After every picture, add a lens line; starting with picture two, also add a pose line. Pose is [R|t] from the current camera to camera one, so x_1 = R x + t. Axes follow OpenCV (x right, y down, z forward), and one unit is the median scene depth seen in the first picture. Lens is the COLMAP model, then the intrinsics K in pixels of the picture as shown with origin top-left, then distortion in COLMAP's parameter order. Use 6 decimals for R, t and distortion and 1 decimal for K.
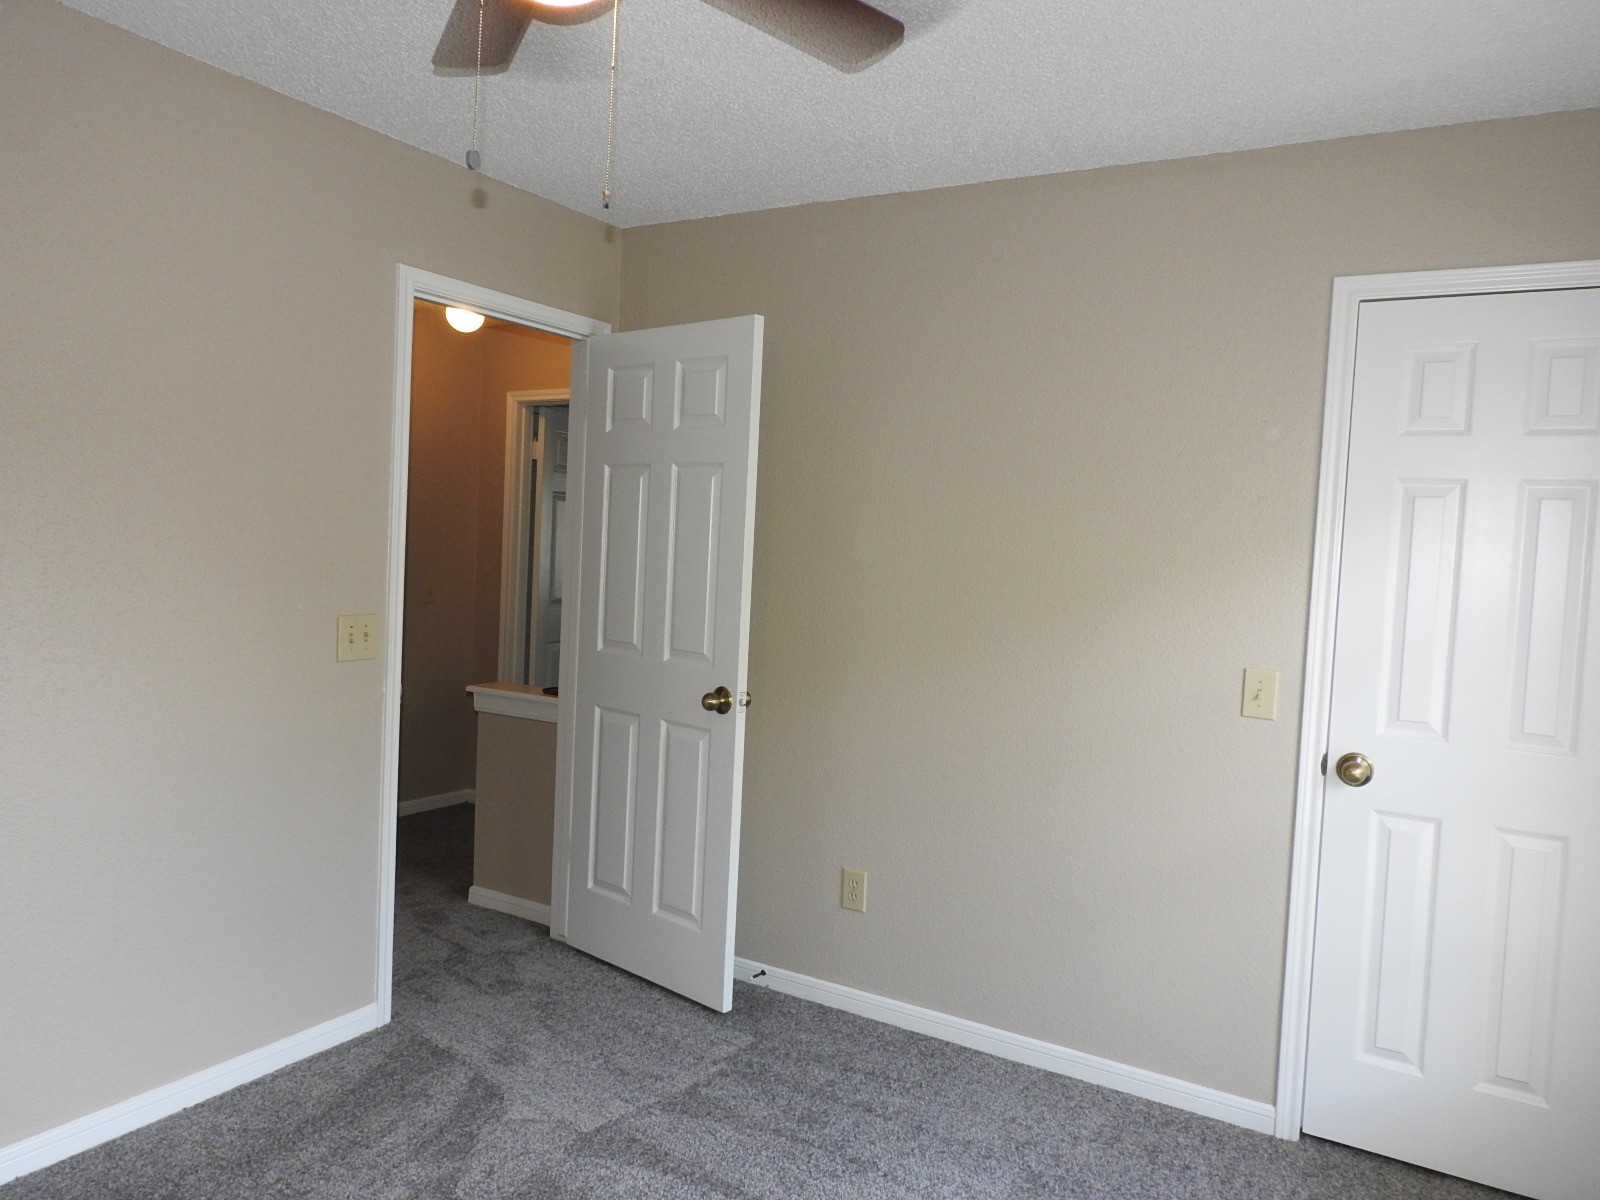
lens RADIAL K [[1148.9, 0, 802.5], [0, 1148.9, 601.0], [0, 0, 1]] dist [0.010946, -0.001331]
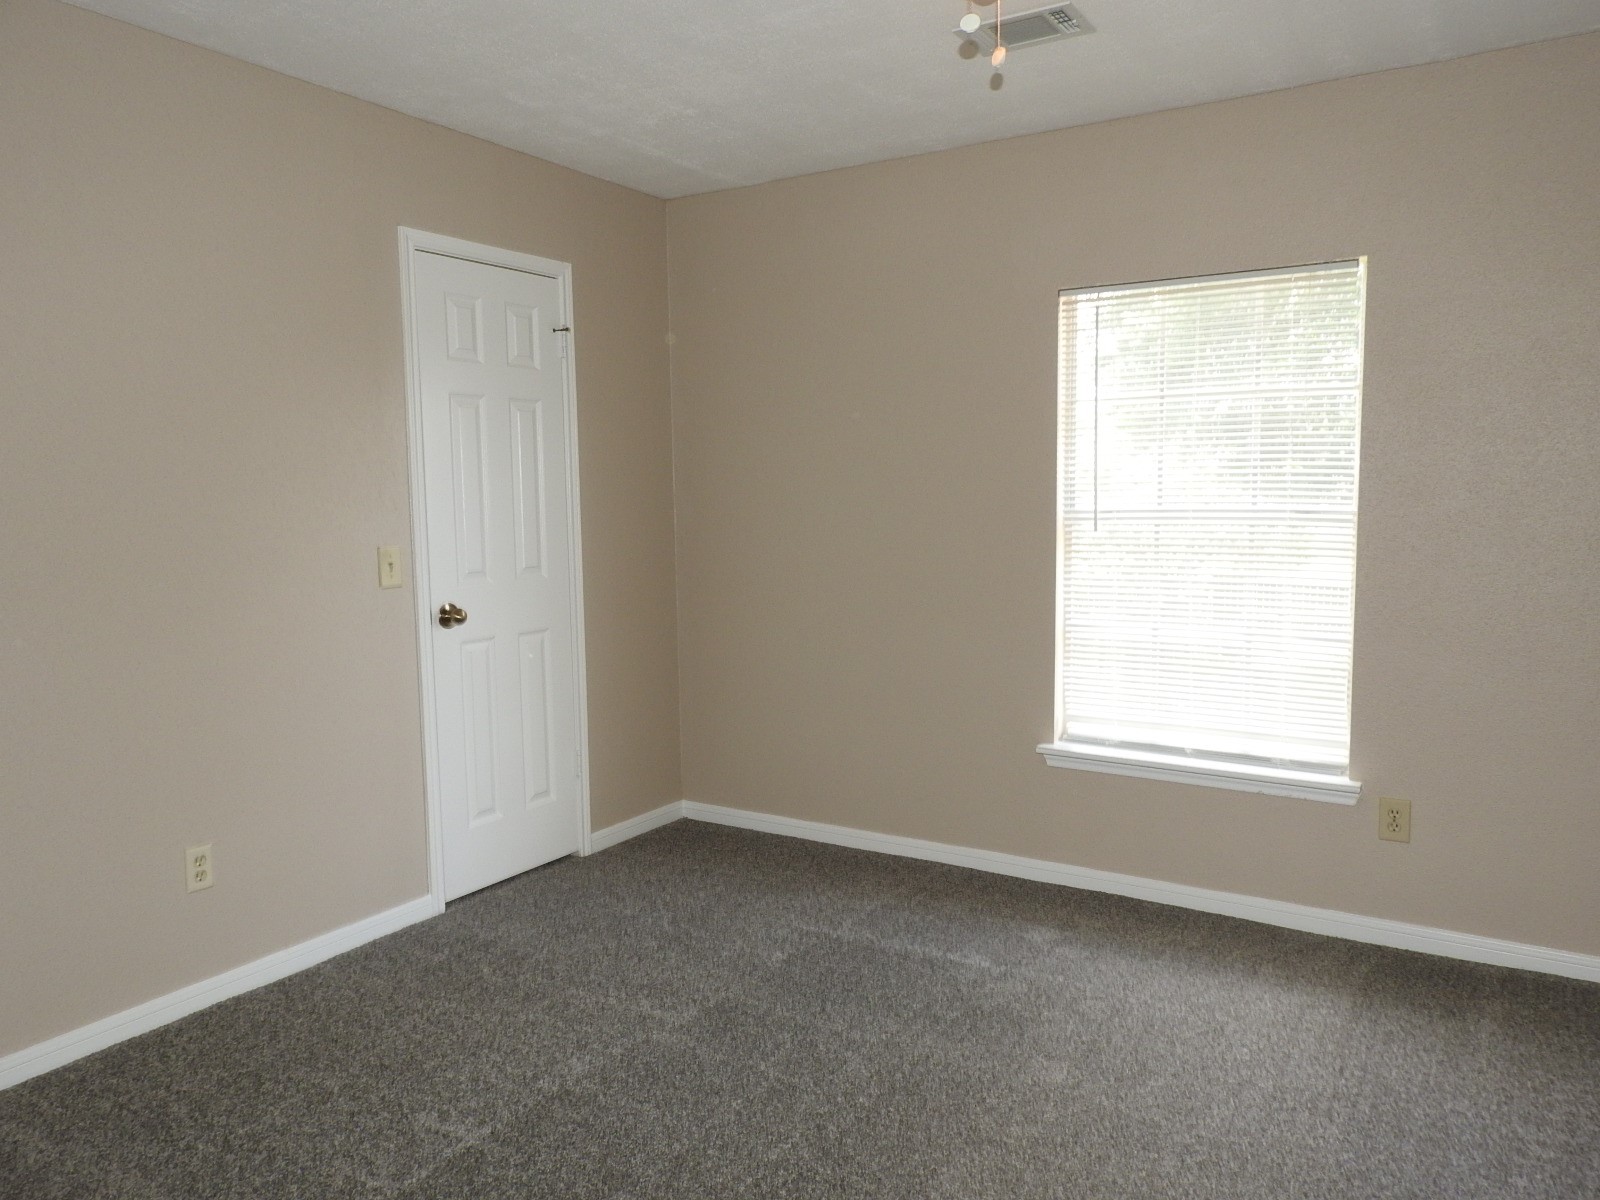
lens RADIAL K [[1148.9, 0, 802.5], [0, 1148.9, 601.0], [0, 0, 1]] dist [0.010946, -0.001331]
pose [[0.008234, -0.146999, 0.989102, -0.809977], [0.064328, 0.987165, 0.146176, -0.036676], [-0.997895, 0.062424, 0.017584, 0.572319]]
